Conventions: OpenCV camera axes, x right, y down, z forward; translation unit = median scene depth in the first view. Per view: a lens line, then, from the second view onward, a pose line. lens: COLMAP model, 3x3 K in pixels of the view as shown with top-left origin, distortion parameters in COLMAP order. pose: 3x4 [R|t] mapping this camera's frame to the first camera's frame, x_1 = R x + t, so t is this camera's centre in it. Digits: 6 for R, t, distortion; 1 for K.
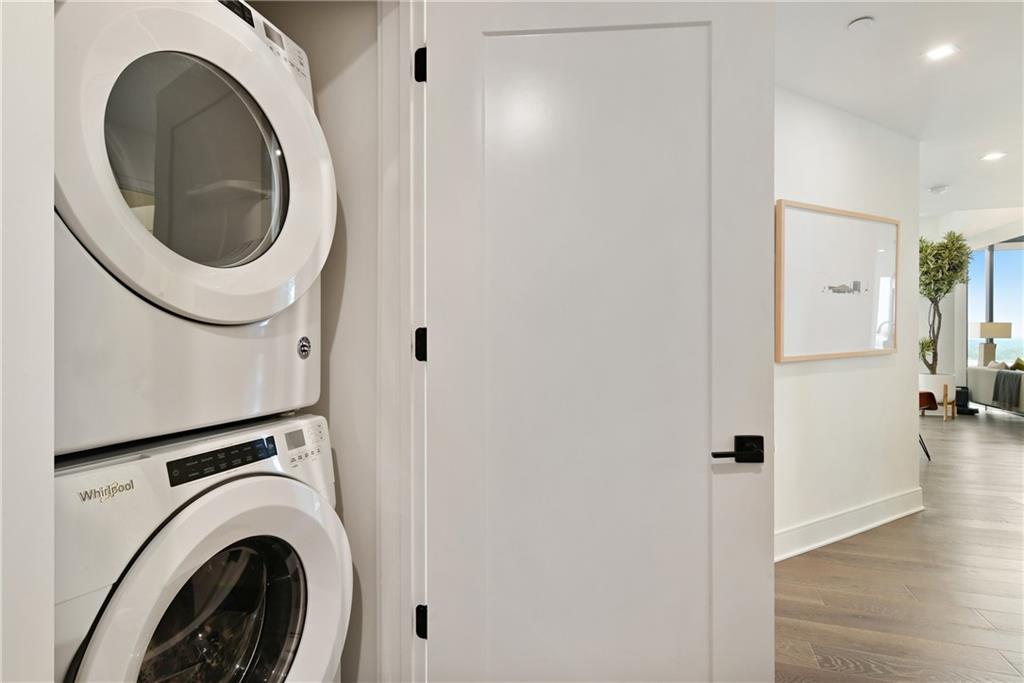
lens RADIAL K [[509.0, 0, 512.0], [0, 509.0, 341.5], [0, 0, 1]] dist [-0.003261, 0.000372]
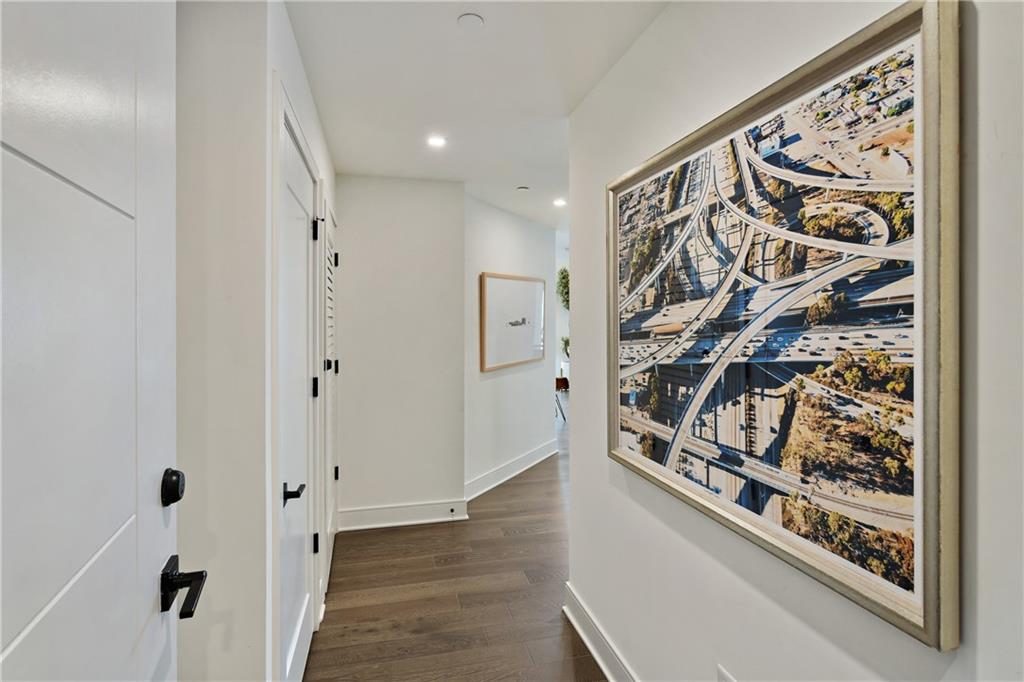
lens RADIAL K [[527.6, 0, 514.0], [0, 527.6, 313.6], [0, 0, 1]] dist [0.000434, -0.000088]
pose [[0.848552, 0.008599, 0.529042, -0.272581], [-0.000650, 0.999884, -0.015211, -0.112922], [-0.529112, 0.012563, 0.848459, -0.465283]]
